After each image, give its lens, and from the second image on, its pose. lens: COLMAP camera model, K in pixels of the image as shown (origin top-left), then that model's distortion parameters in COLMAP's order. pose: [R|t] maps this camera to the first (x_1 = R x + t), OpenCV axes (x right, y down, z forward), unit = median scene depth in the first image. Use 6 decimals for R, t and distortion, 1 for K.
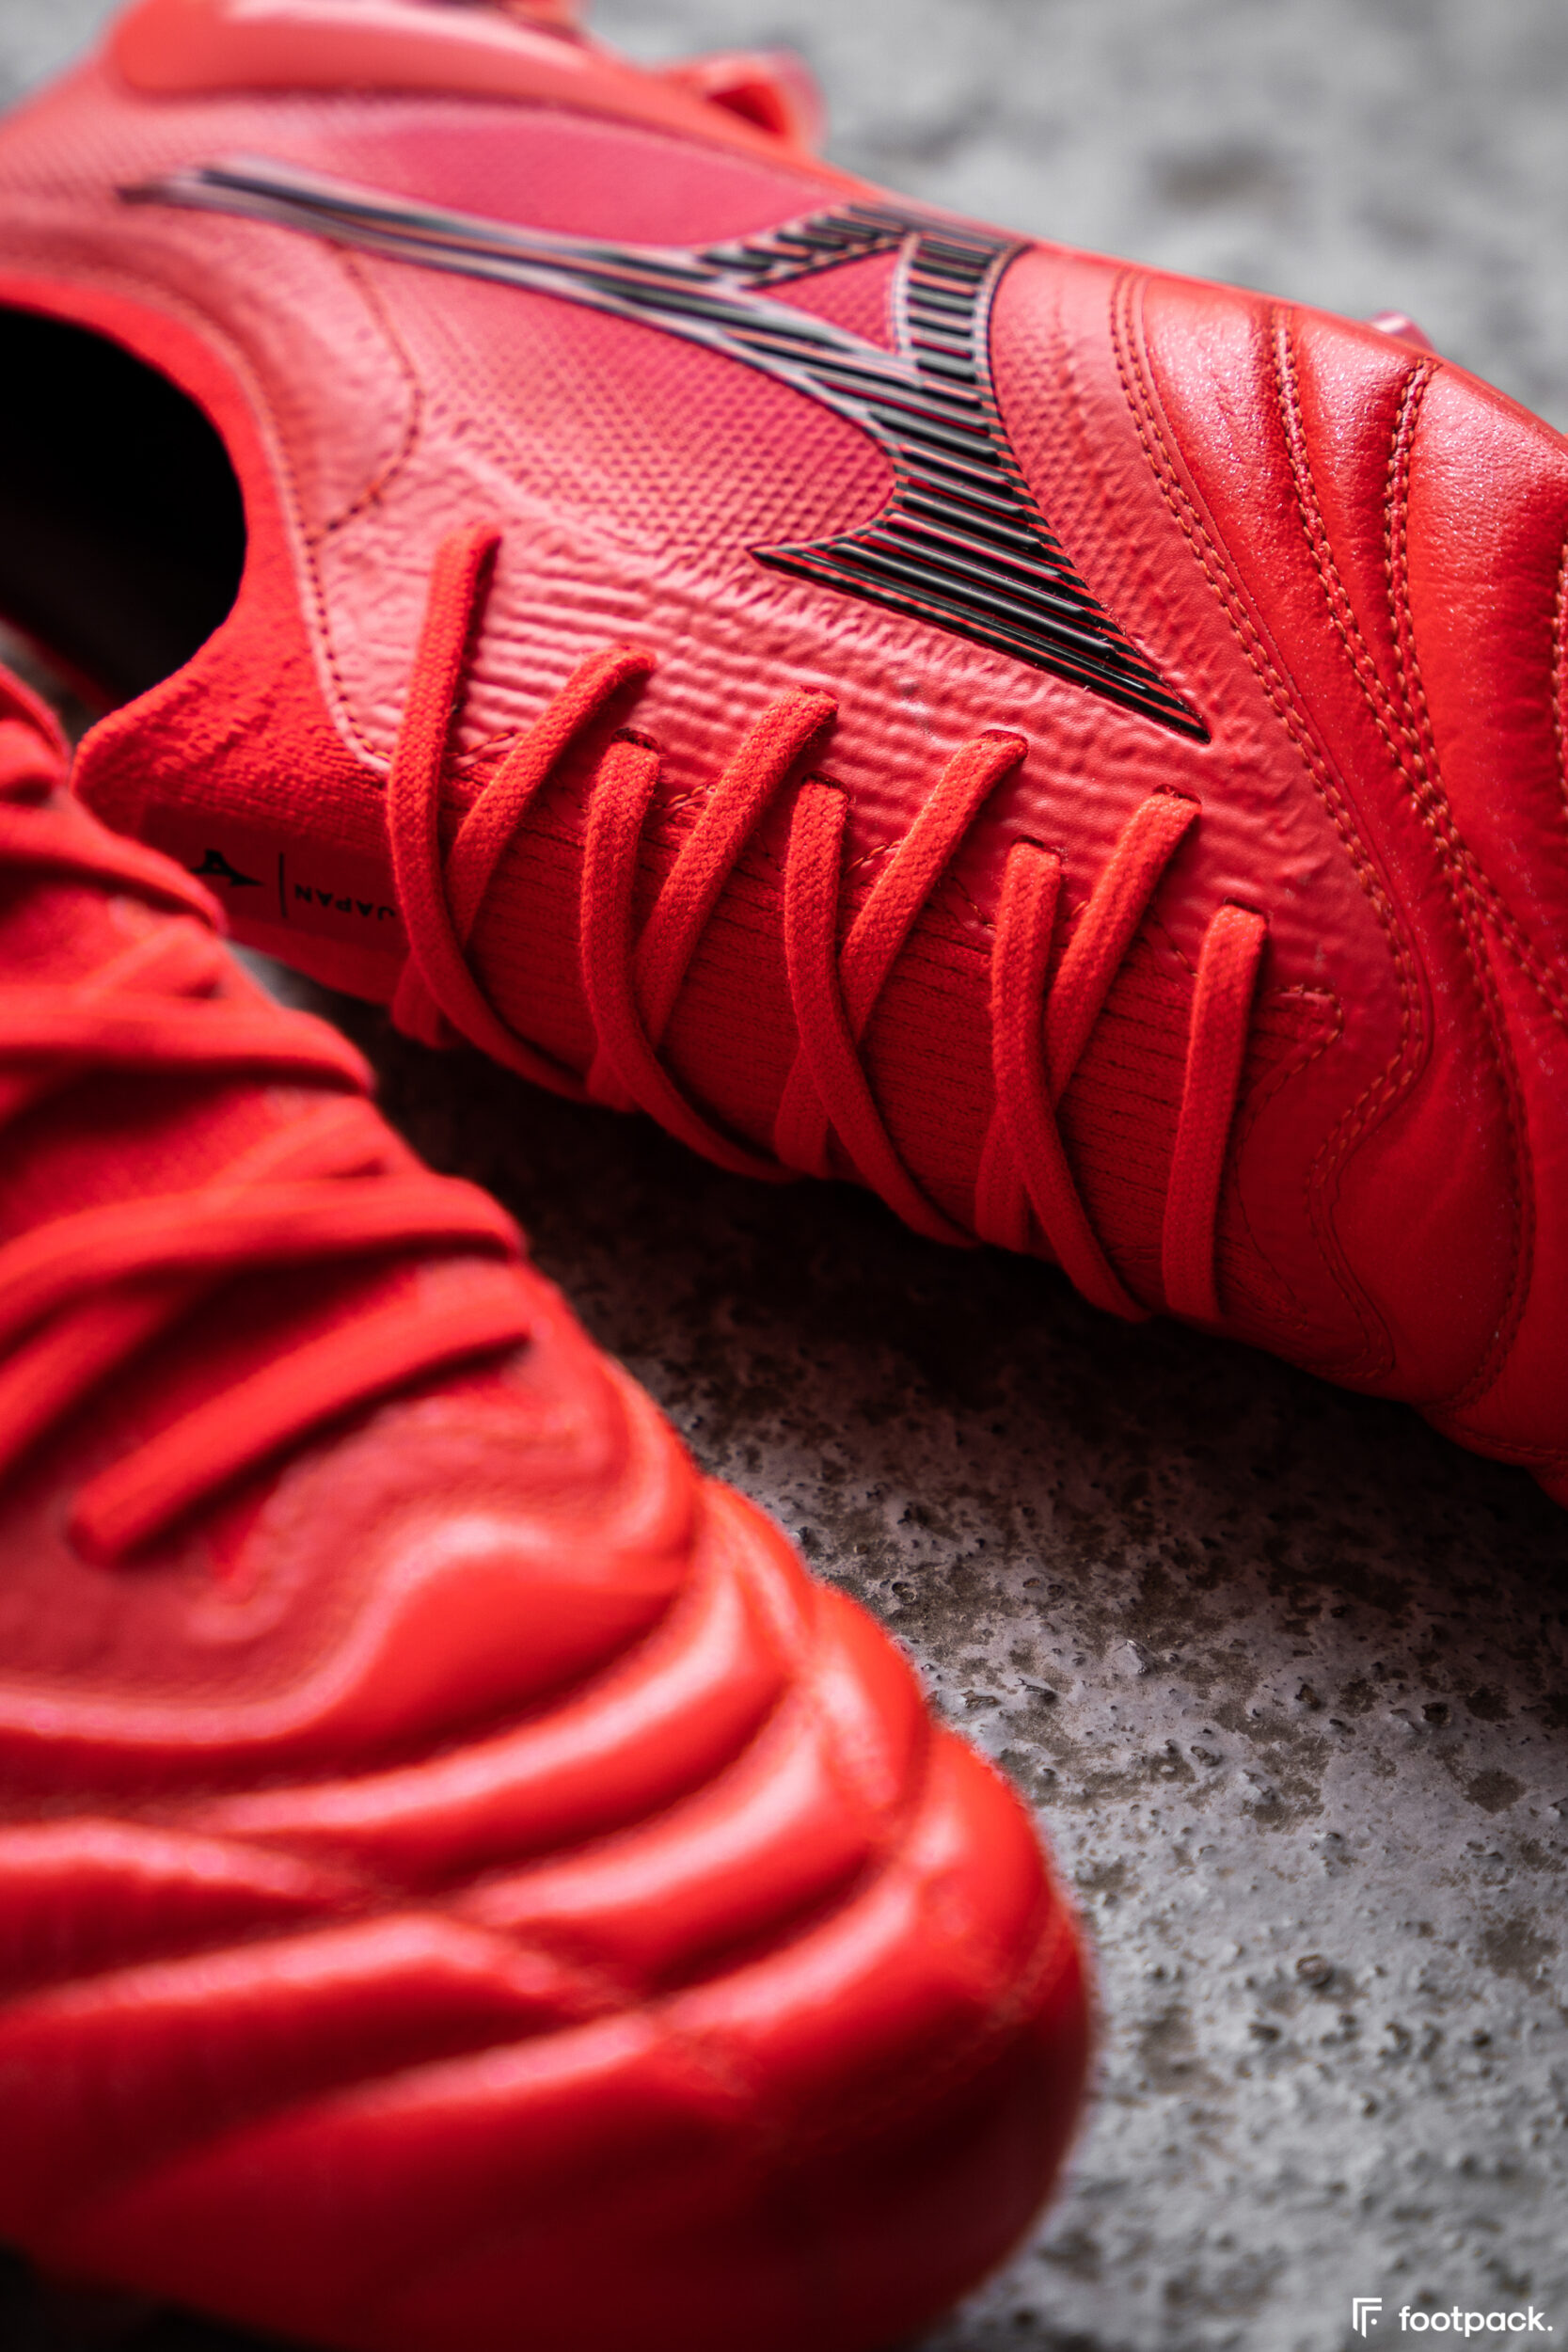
lens RADIAL K [[7029.7, 0, 792.0], [0, 7029.7, 1176.8], [0, 0, 1]] dist [0.246659, 0.000000]
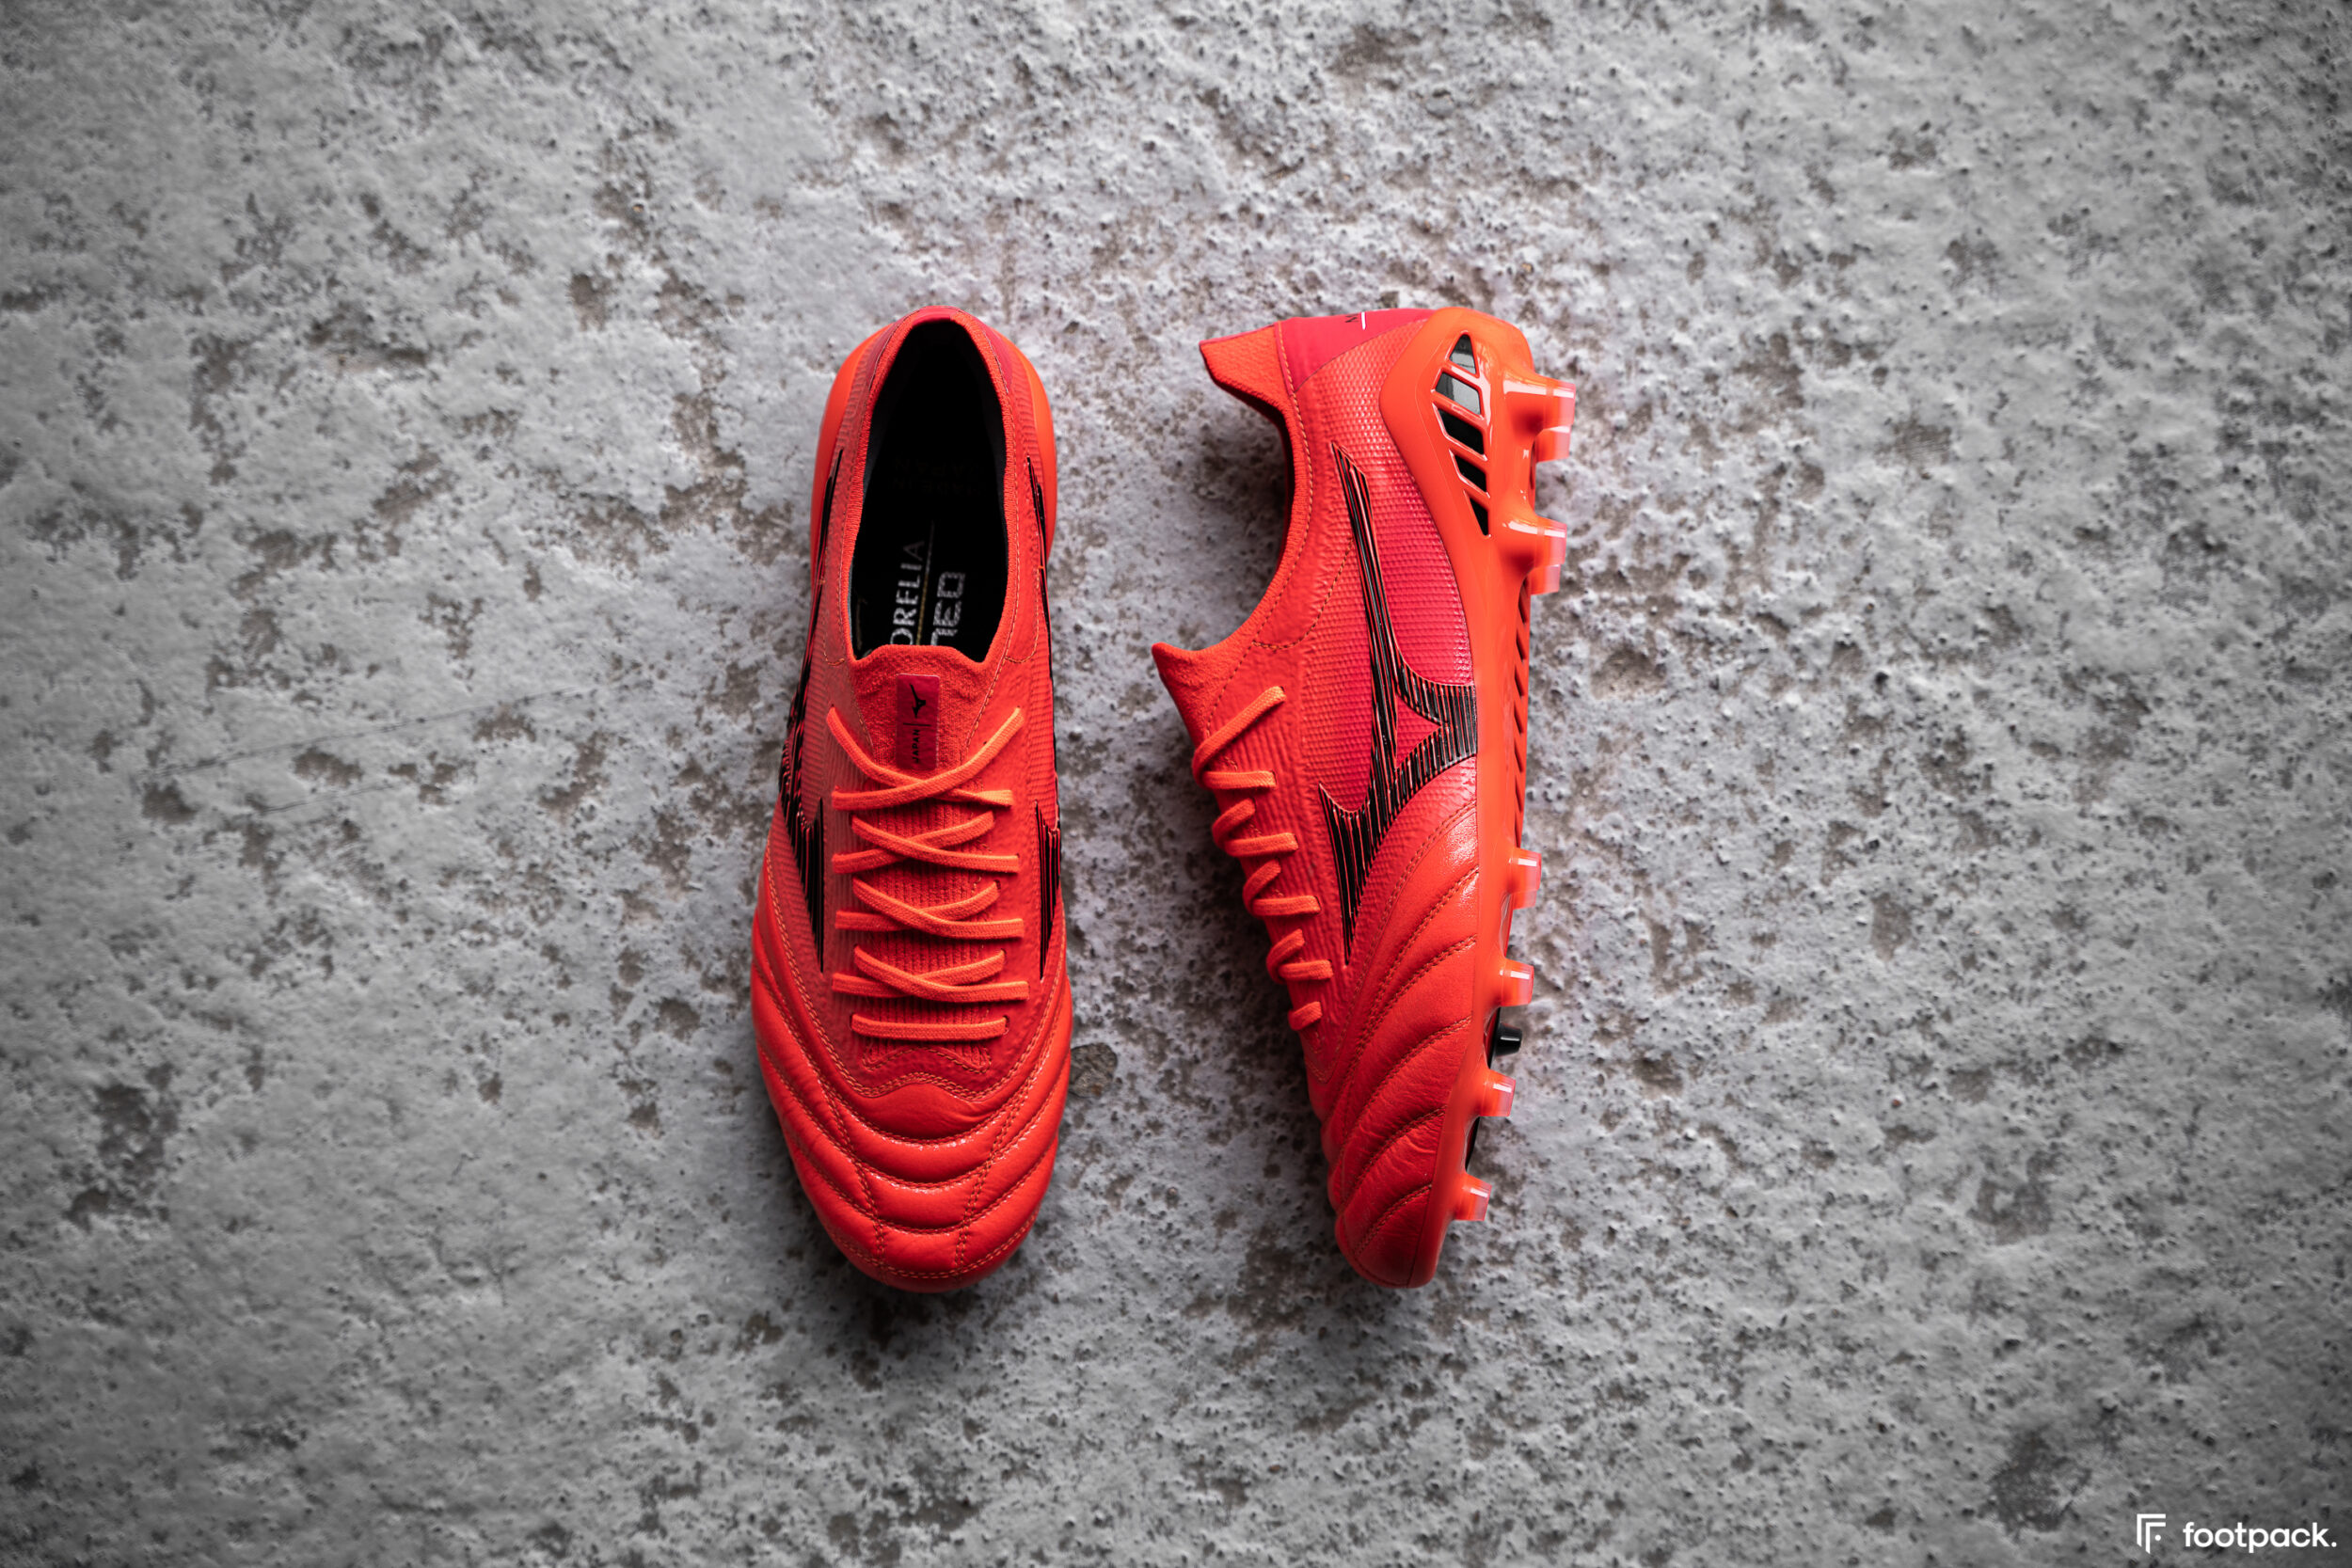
lens RADIAL K [[3420.0, 0, 1162.8], [0, 3420.0, 773.5], [0, 0, 1]] dist [0.062356, 0.000000]
pose [[0.724426, 0.683322, -0.090979, 0.080502], [-0.361898, 0.489312, 0.793476, -1.306048], [0.586717, -0.541890, 0.601763, 0.074252]]
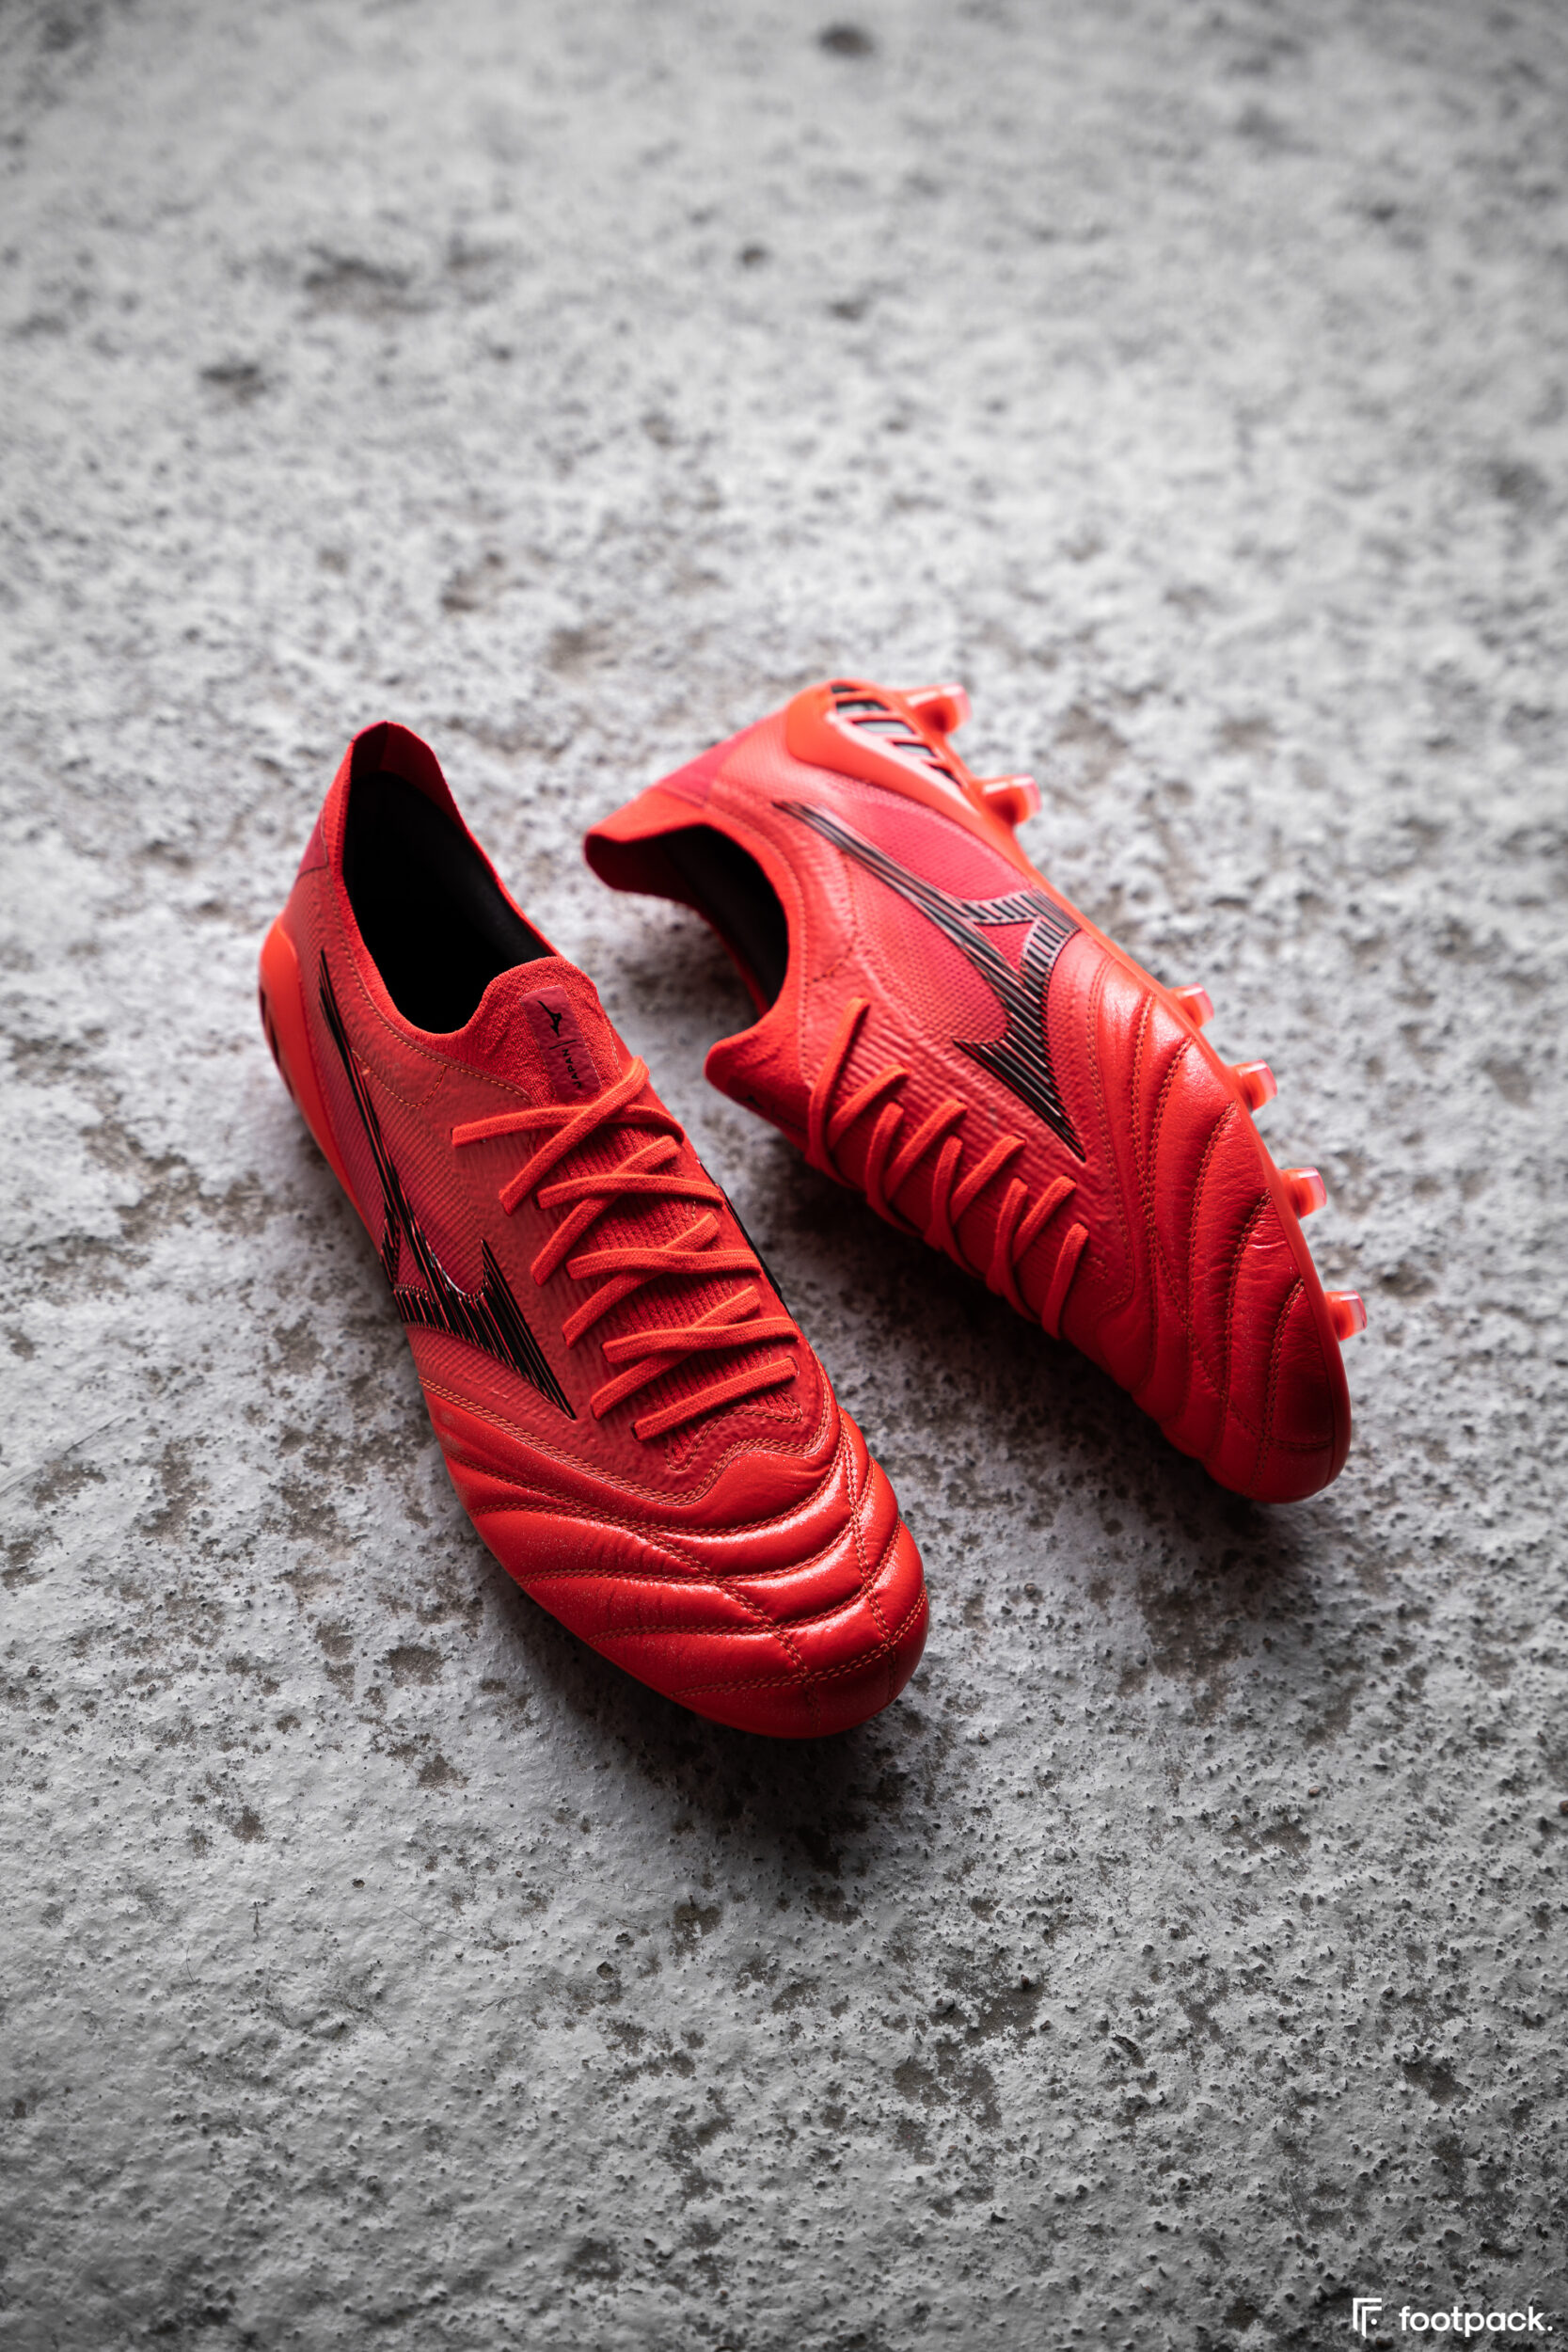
lens RADIAL K [[4309.0, 0, 779.5], [0, 4309.0, 1172.5], [0, 0, 1]] dist [0.165764, 0.000000]
pose [[0.975782, 0.192745, -0.103430, 0.121419], [-0.161422, 0.953595, 0.254164, -0.488685], [0.147619, -0.231312, 0.961615, -0.715359]]
